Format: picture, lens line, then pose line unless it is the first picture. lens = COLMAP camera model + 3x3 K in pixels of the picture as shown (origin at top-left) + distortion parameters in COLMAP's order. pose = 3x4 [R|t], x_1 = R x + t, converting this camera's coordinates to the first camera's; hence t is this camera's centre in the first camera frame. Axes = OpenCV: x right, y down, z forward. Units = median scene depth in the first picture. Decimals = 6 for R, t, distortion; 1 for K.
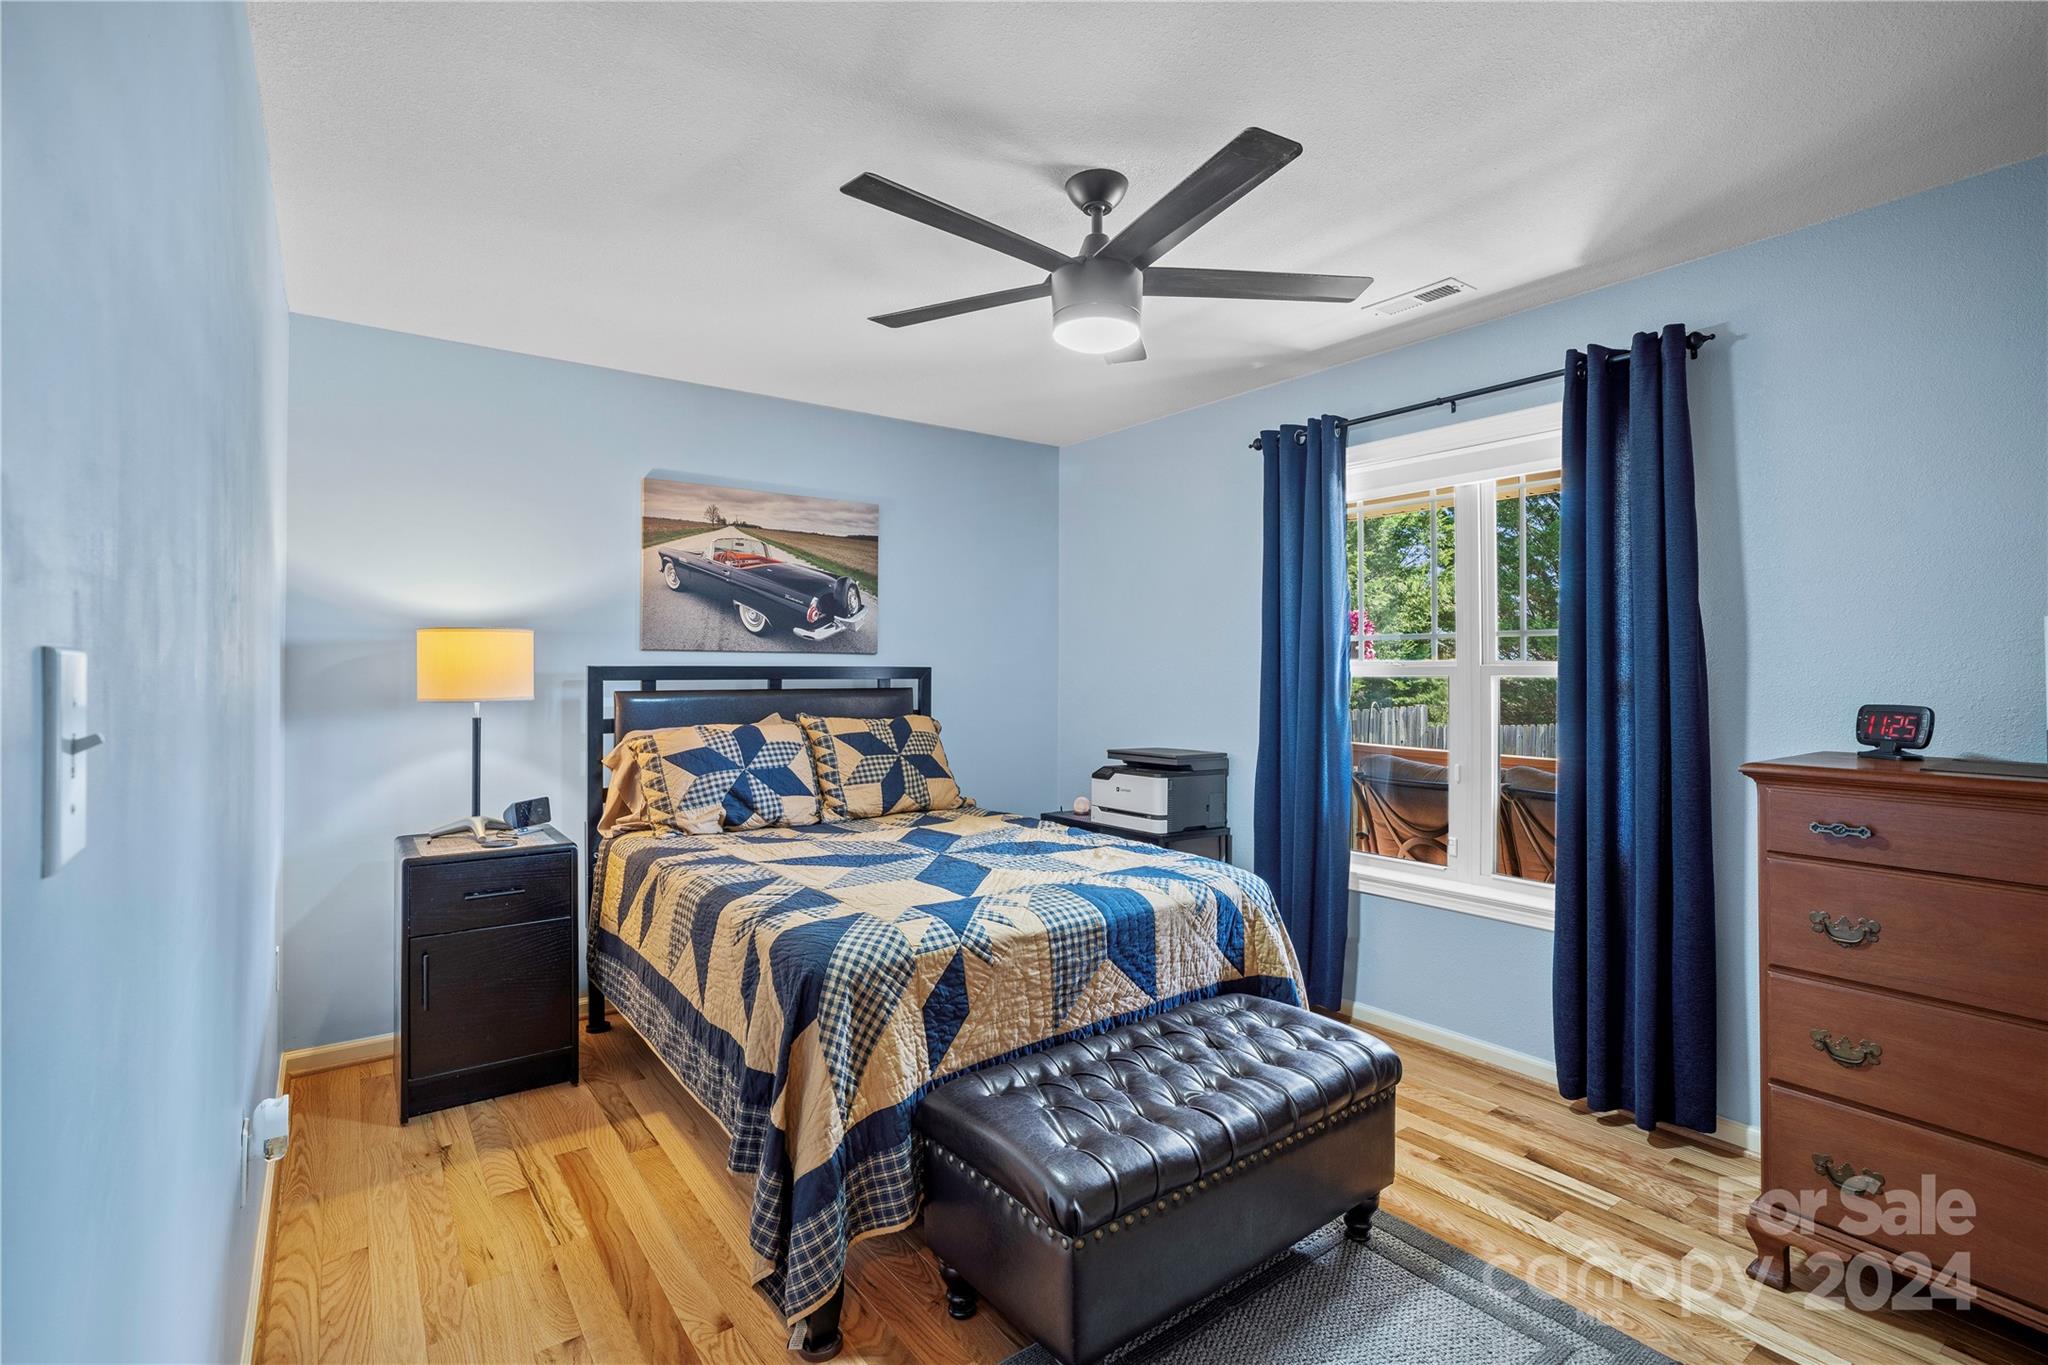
lens RADIAL K [[937.5, 0, 1024.0], [0, 937.5, 682.5], [0, 0, 1]] dist [0.000071, 0.000249]
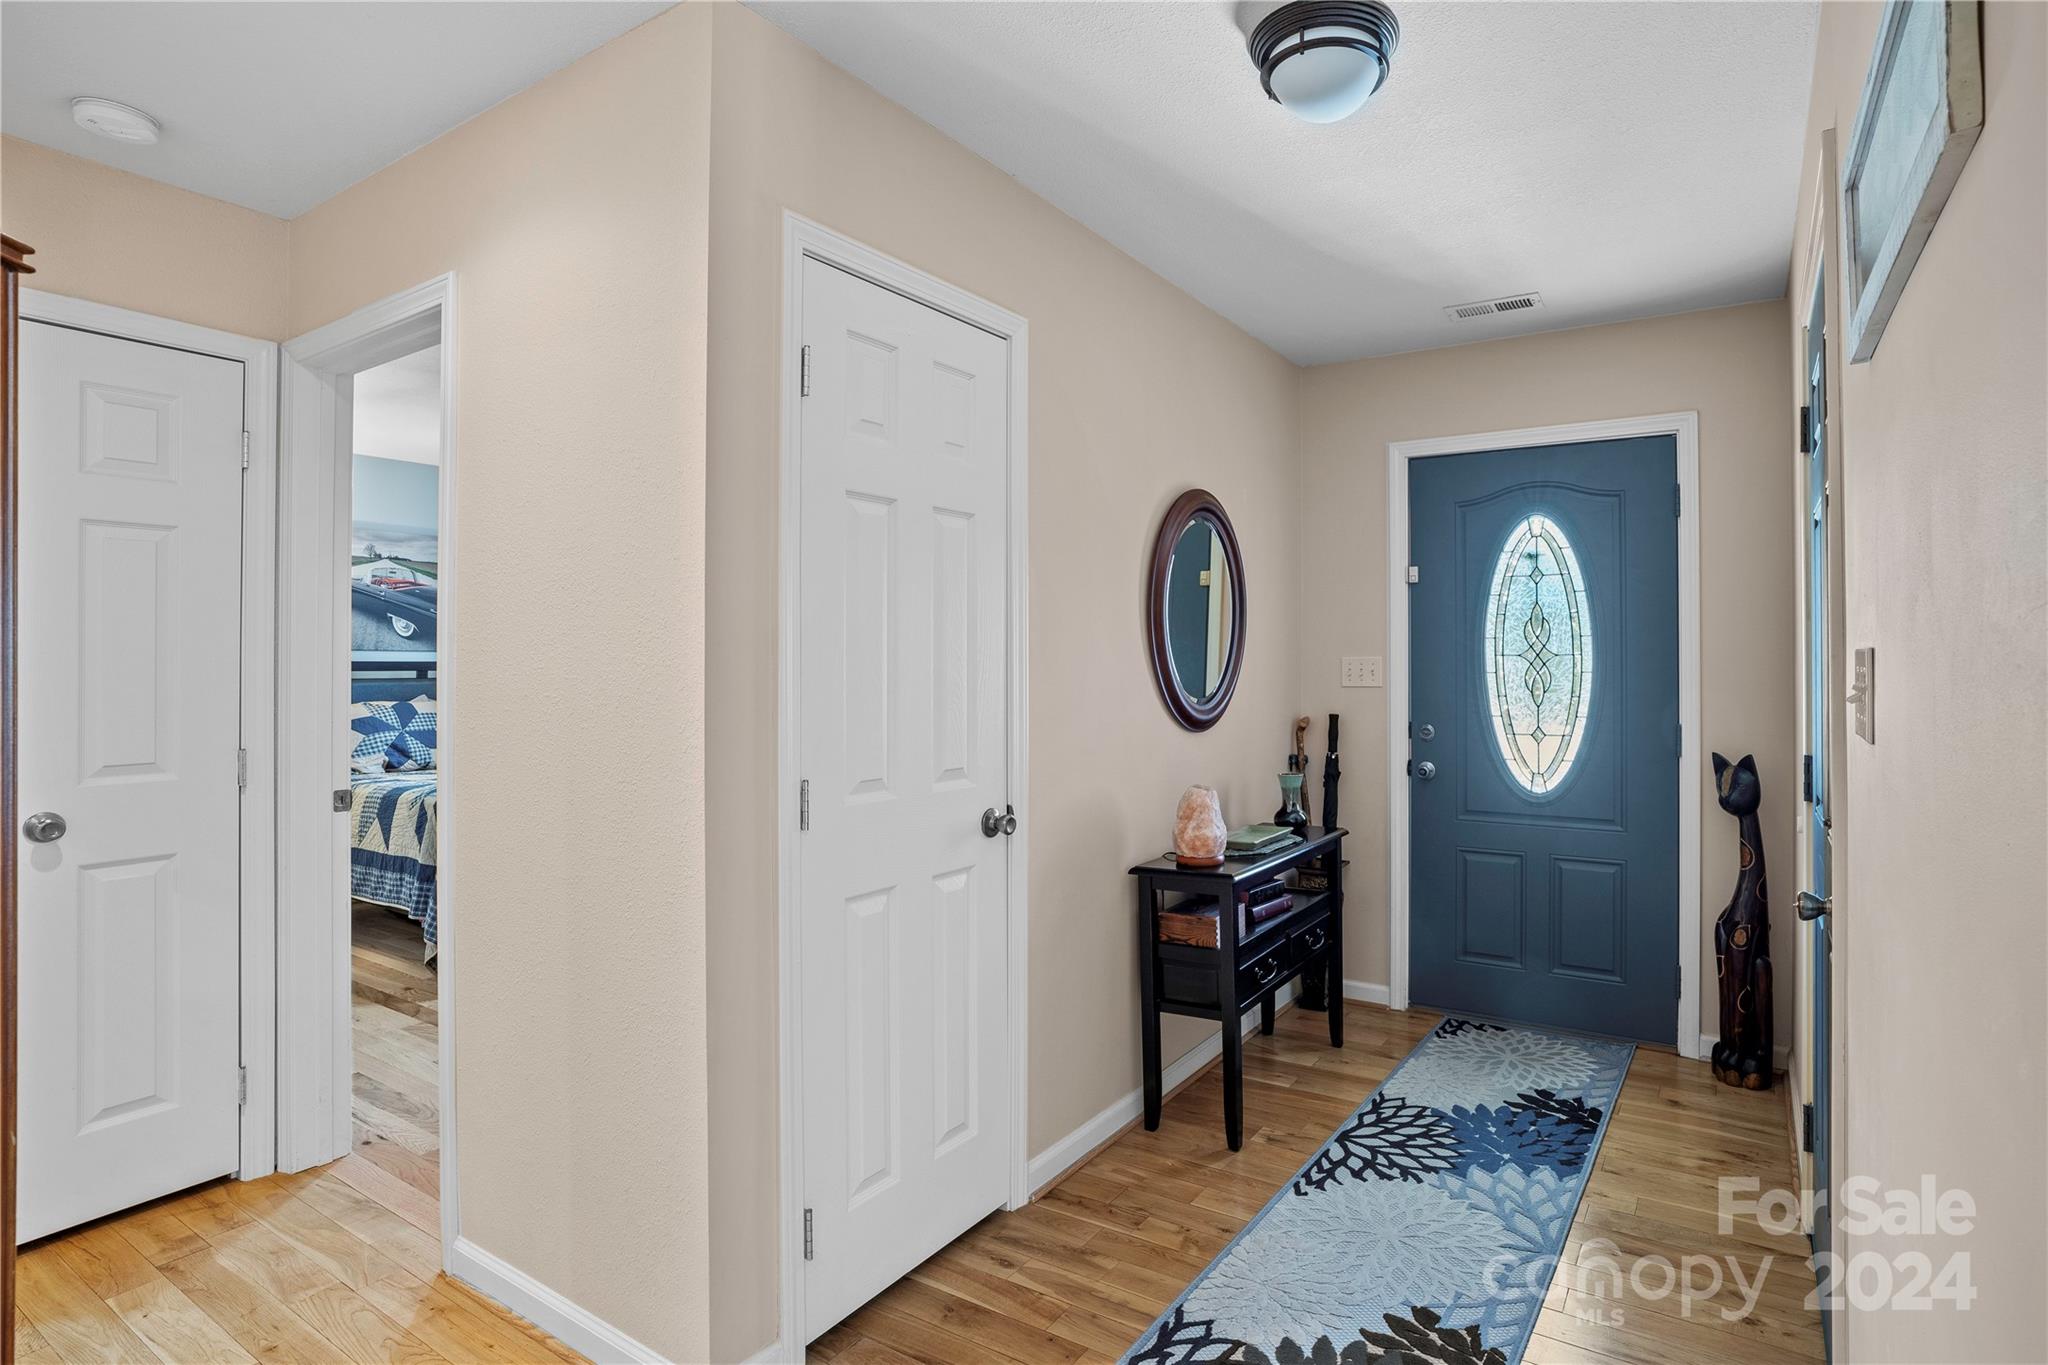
lens RADIAL K [[937.5, 0, 1024.0], [0, 937.5, 682.5], [0, 0, 1]] dist [0.000071, 0.000249]
pose [[0.944612, 0.004457, 0.328160, 0.144539], [-0.005682, 0.999980, 0.002774, 0.005895], [-0.328141, -0.004485, 0.944618, -0.721675]]
